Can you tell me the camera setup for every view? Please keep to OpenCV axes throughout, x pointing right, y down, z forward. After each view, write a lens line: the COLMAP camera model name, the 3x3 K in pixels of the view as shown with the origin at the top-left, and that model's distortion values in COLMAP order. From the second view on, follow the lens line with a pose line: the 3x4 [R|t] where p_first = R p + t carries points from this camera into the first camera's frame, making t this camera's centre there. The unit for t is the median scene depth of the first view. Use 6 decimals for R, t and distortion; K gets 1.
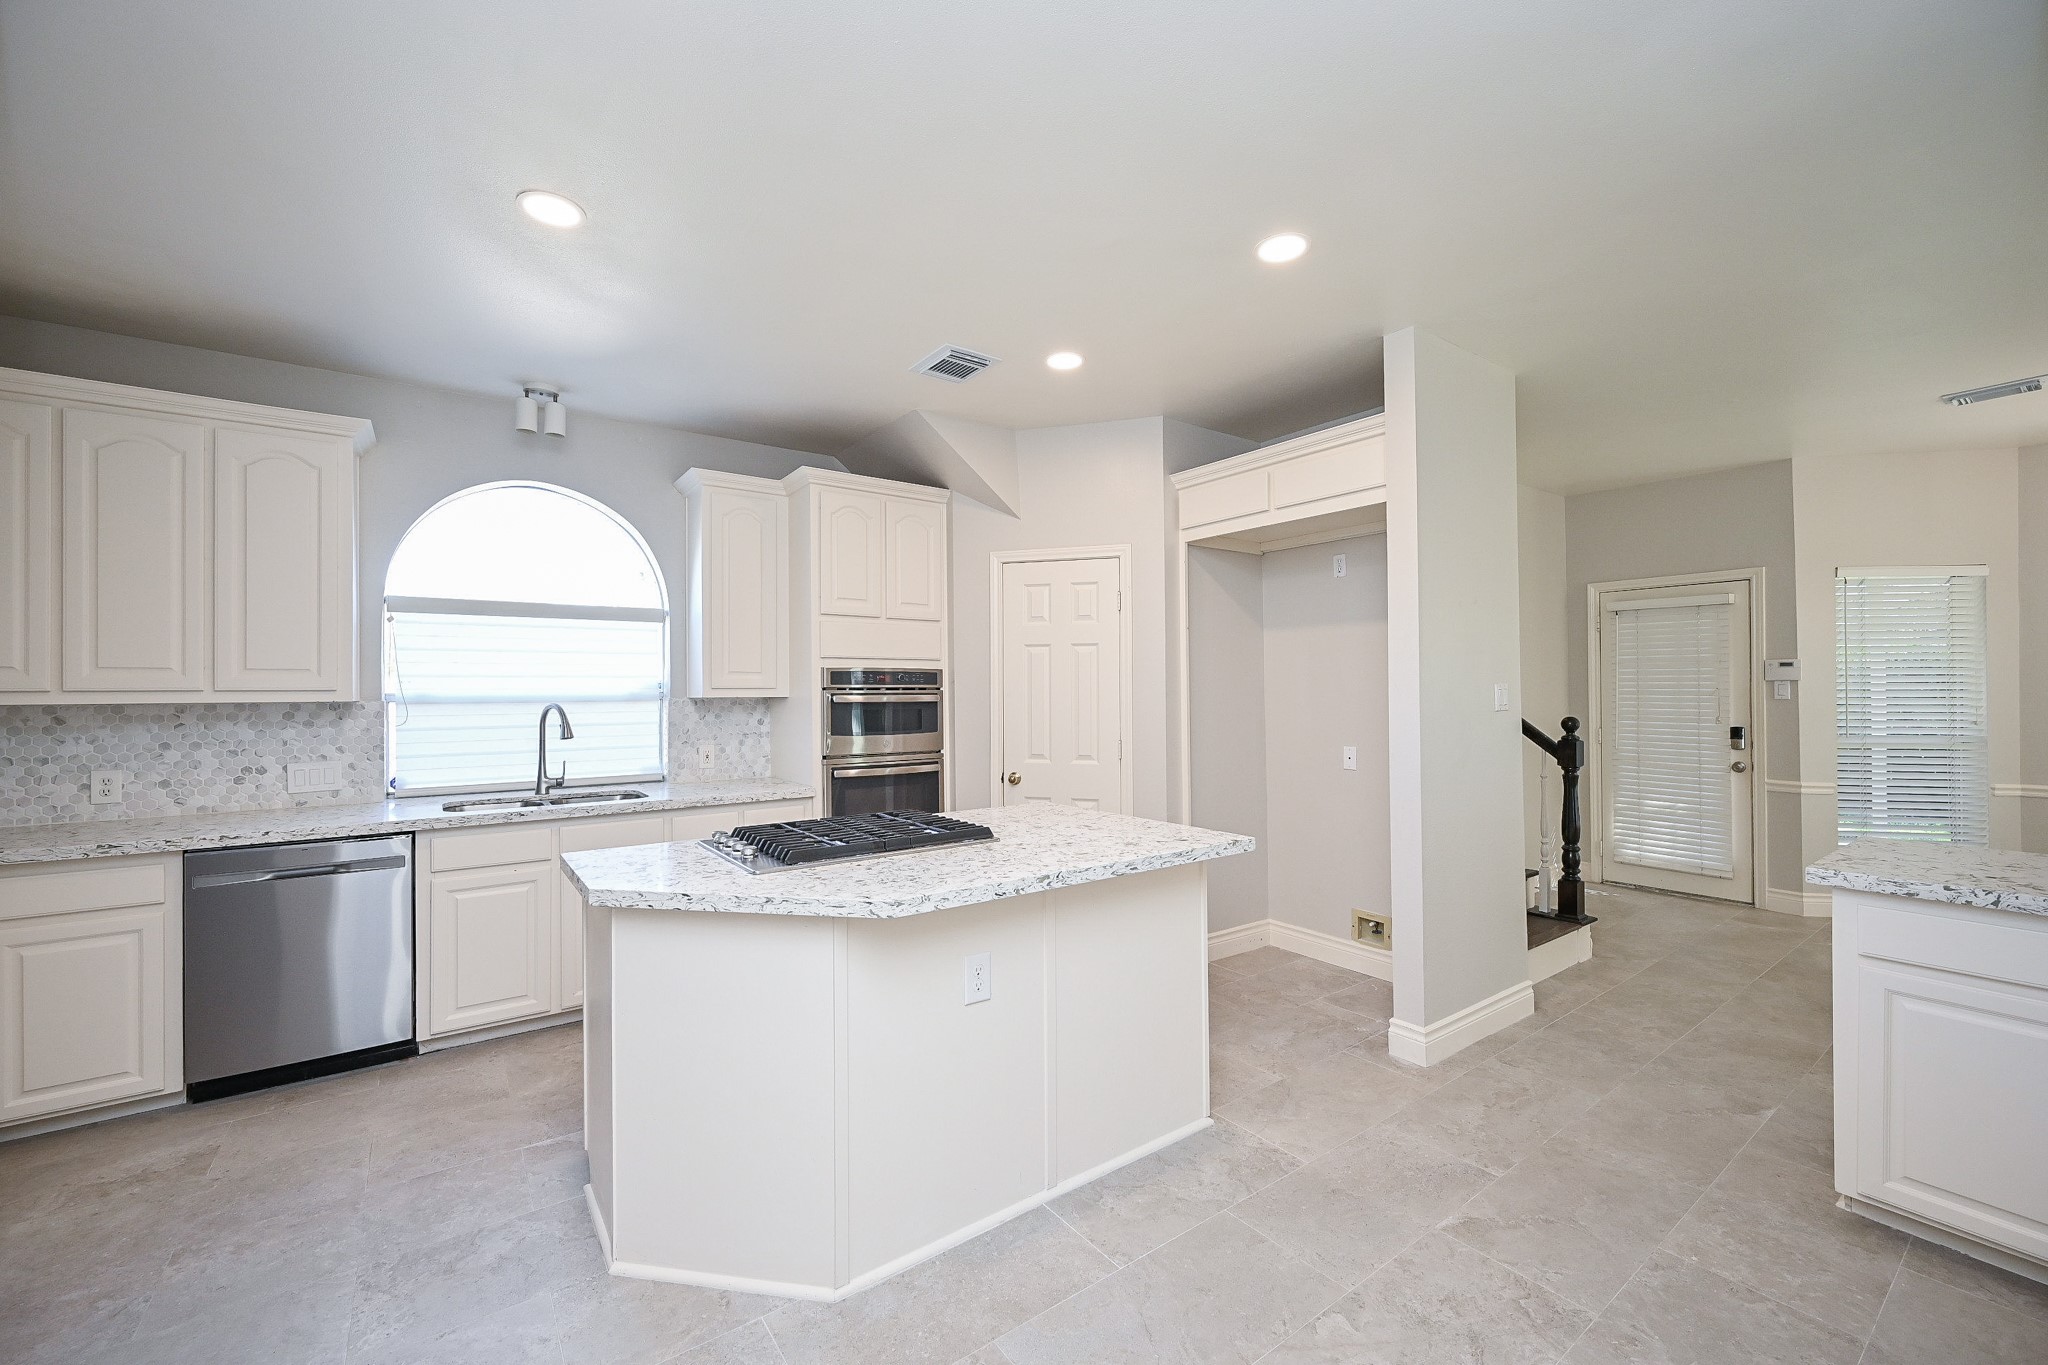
lens RADIAL K [[831.3, 0, 1022.5], [0, 831.3, 686.4], [0, 0, 1]] dist [0.001500, -0.000285]
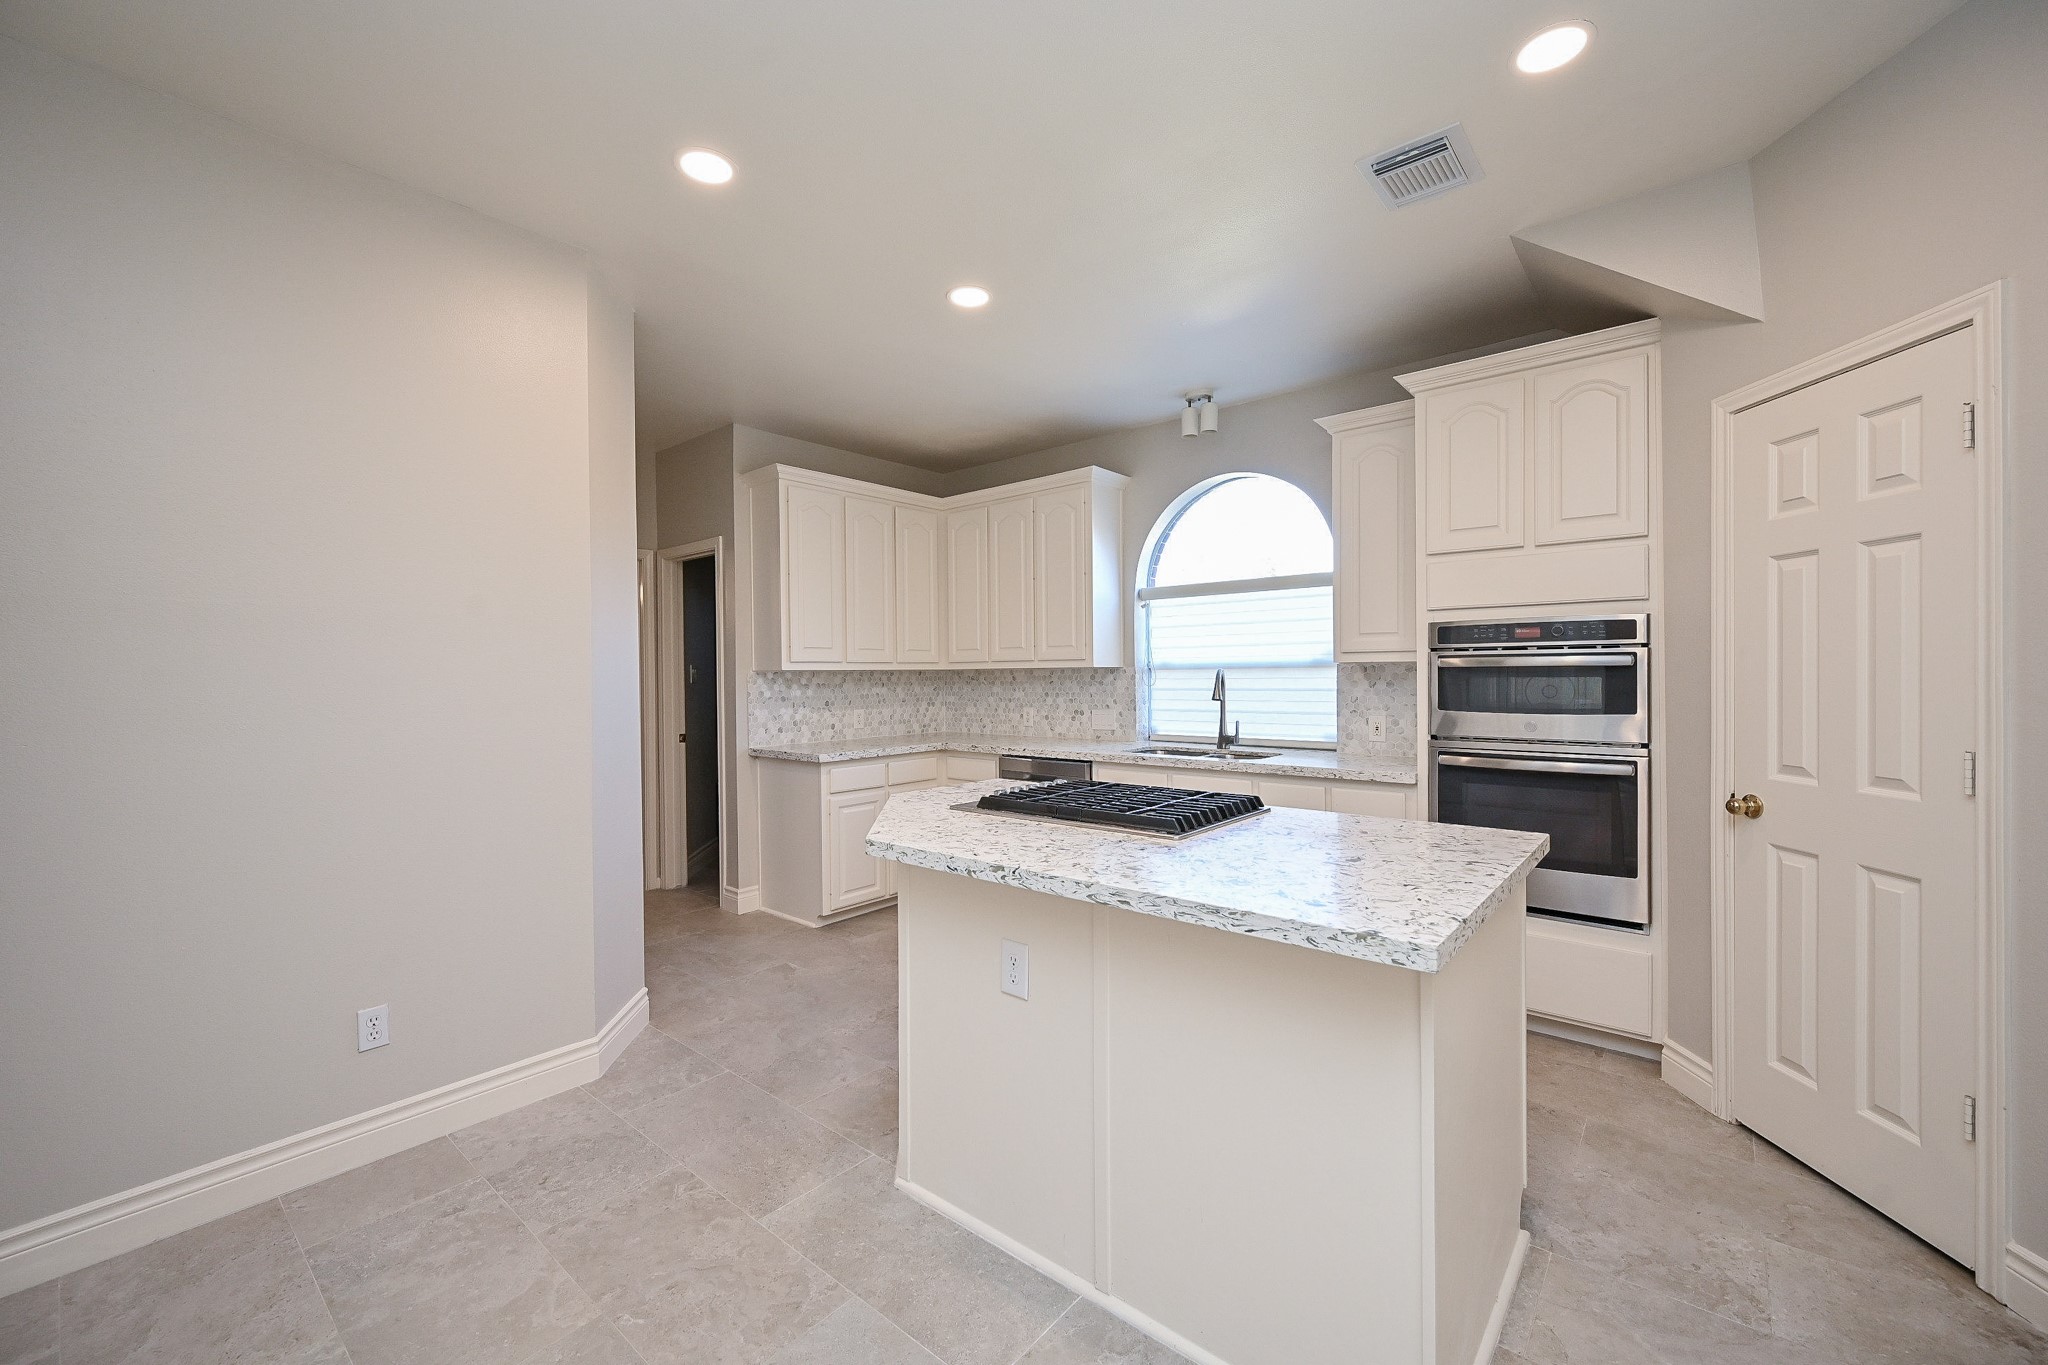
lens RADIAL K [[831.3, 0, 1017.8], [0, 831.3, 679.7], [0, 0, 1]] dist [0.001500, -0.000285]
pose [[0.222027, 0.007855, -0.975009, 0.520814], [0.011560, 0.999876, 0.010688, 0.021459], [0.974972, -0.013644, 0.221908, 0.522743]]
